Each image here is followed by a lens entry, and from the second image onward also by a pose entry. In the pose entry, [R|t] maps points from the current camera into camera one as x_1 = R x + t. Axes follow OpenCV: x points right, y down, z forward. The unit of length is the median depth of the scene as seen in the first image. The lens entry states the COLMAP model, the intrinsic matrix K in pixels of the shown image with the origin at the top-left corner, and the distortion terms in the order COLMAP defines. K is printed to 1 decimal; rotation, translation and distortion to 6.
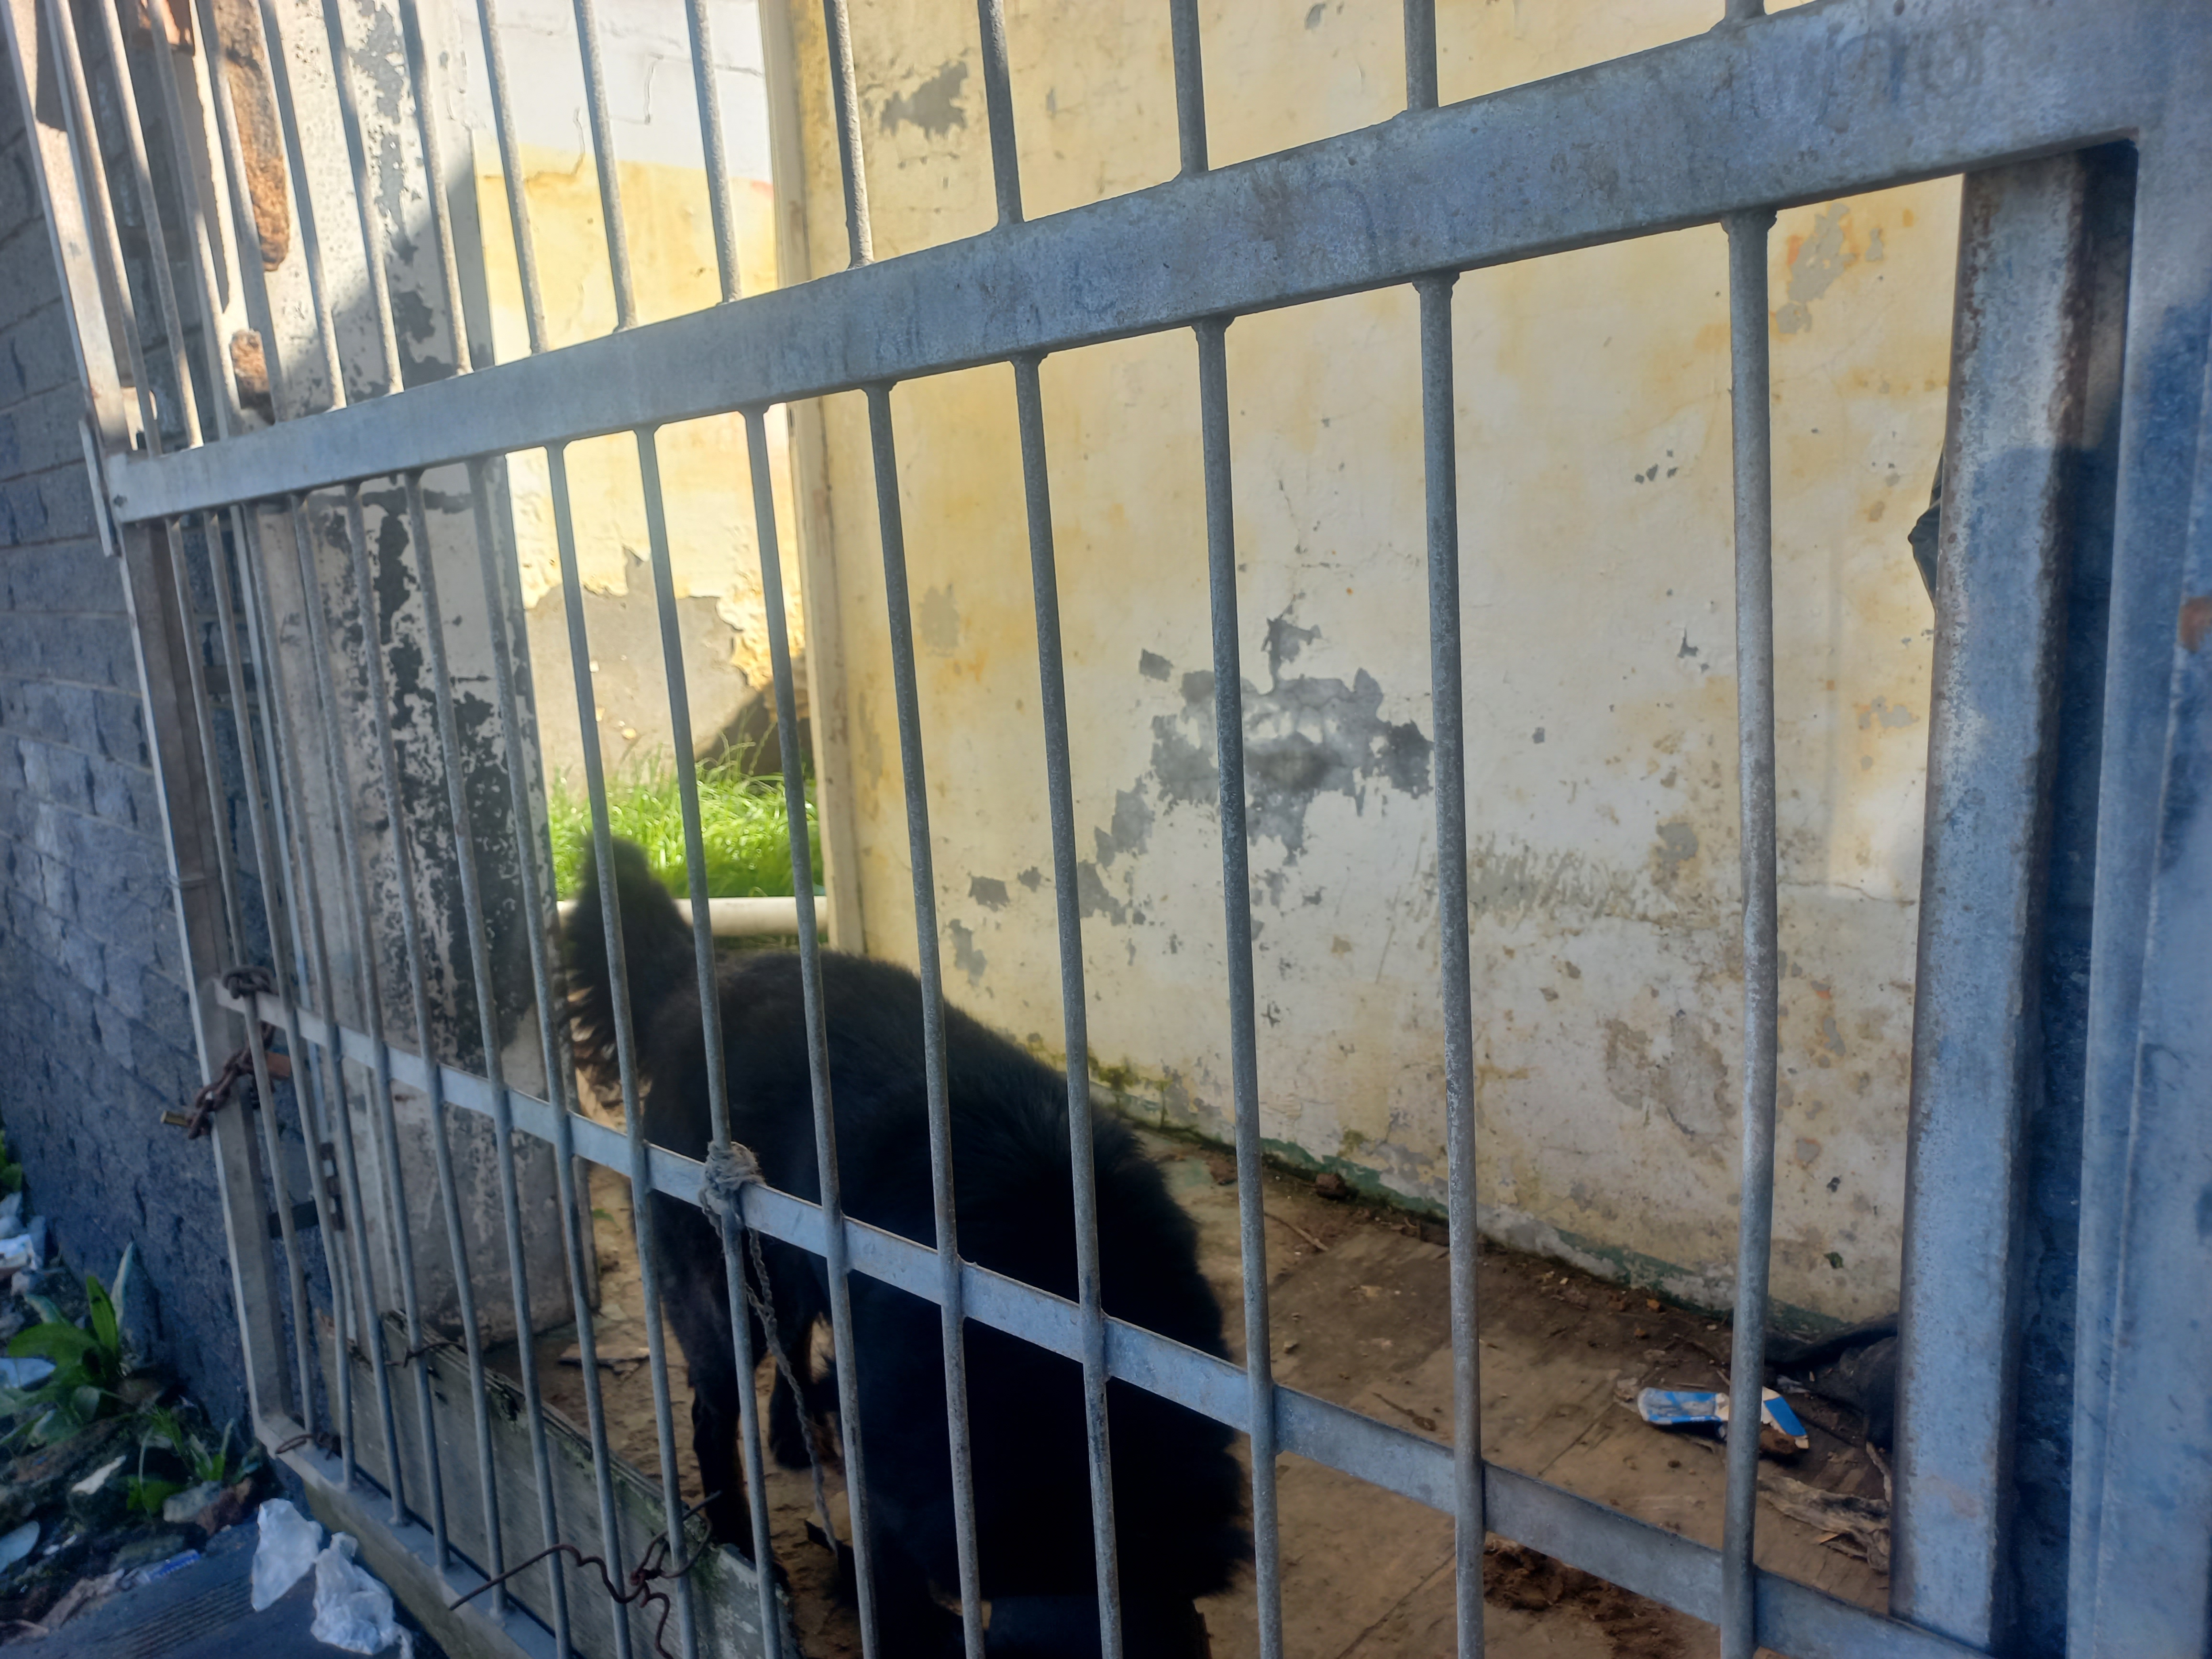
lens RADIAL K [[1594.7, 0, 1109.9], [0, 1594.7, 826.2], [0, 0, 1]] dist [0.038777, -0.001677]
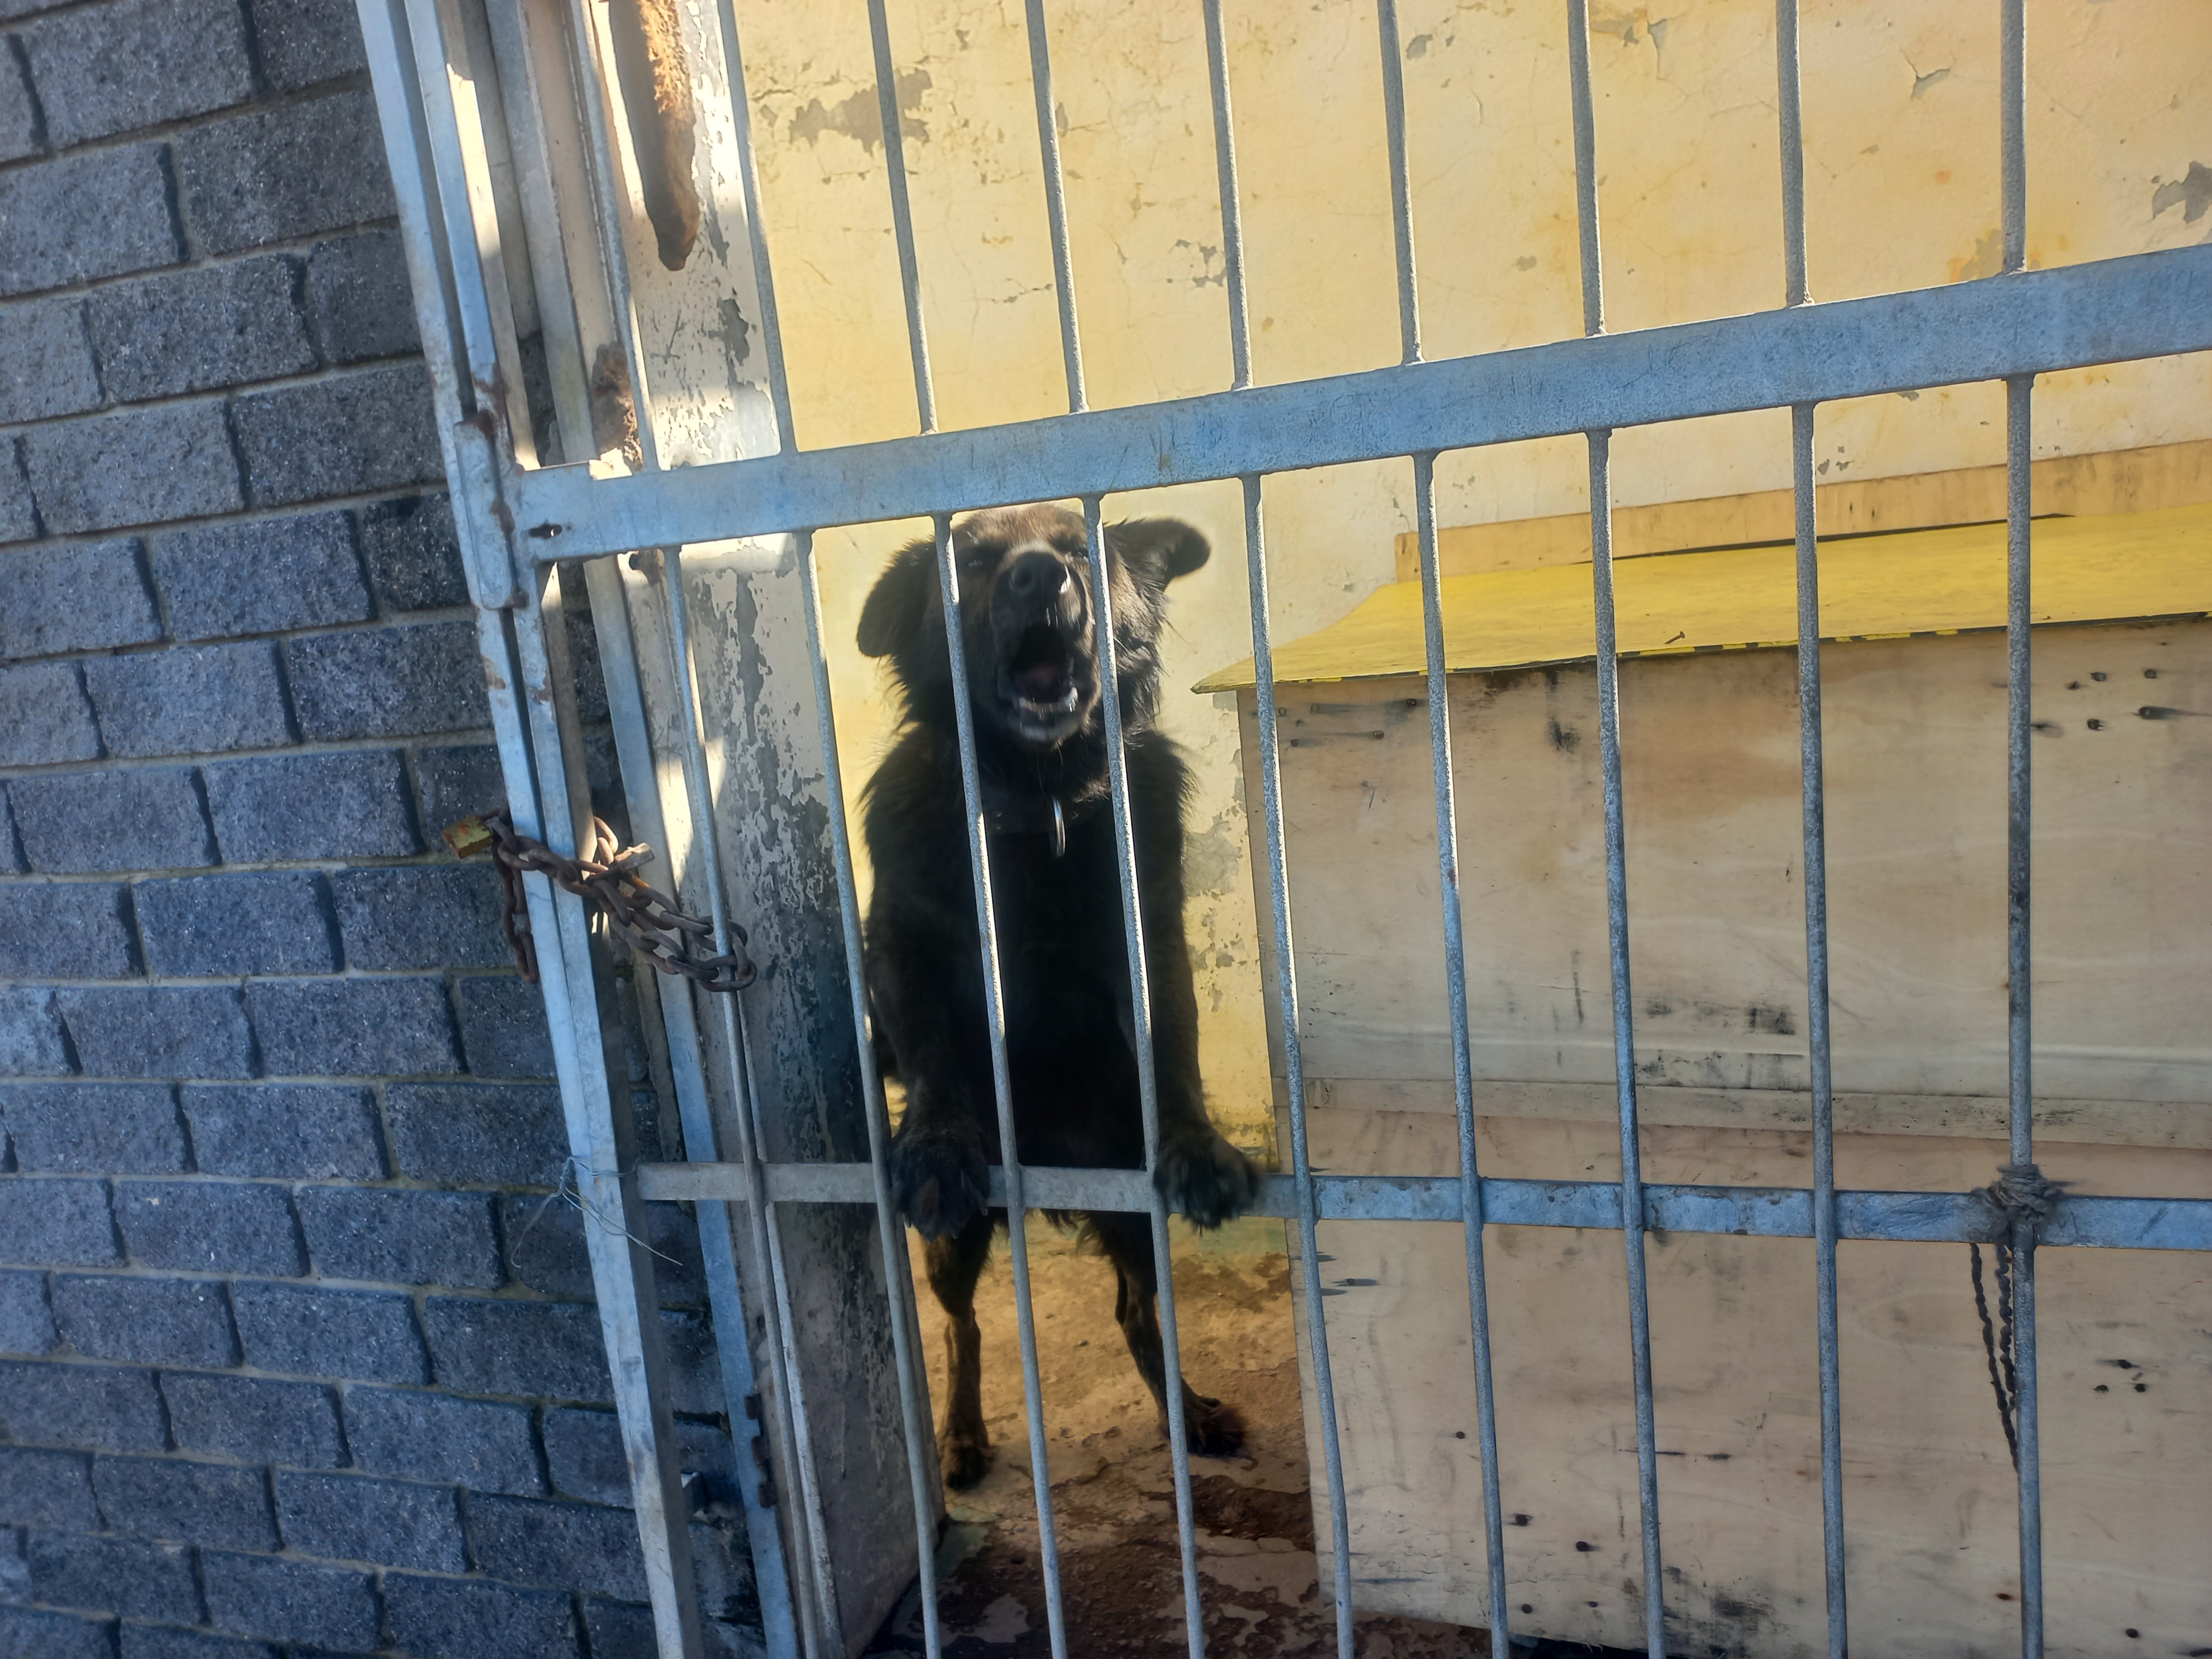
lens RADIAL K [[1594.7, 0, 1097.5], [0, 1594.7, 827.0], [0, 0, 1]] dist [0.038777, -0.001677]
pose [[0.889361, -0.134648, 0.436929, -0.799036], [0.149260, 0.988798, 0.000901, -0.059741], [-0.432156, 0.064415, 0.899496, 0.276042]]
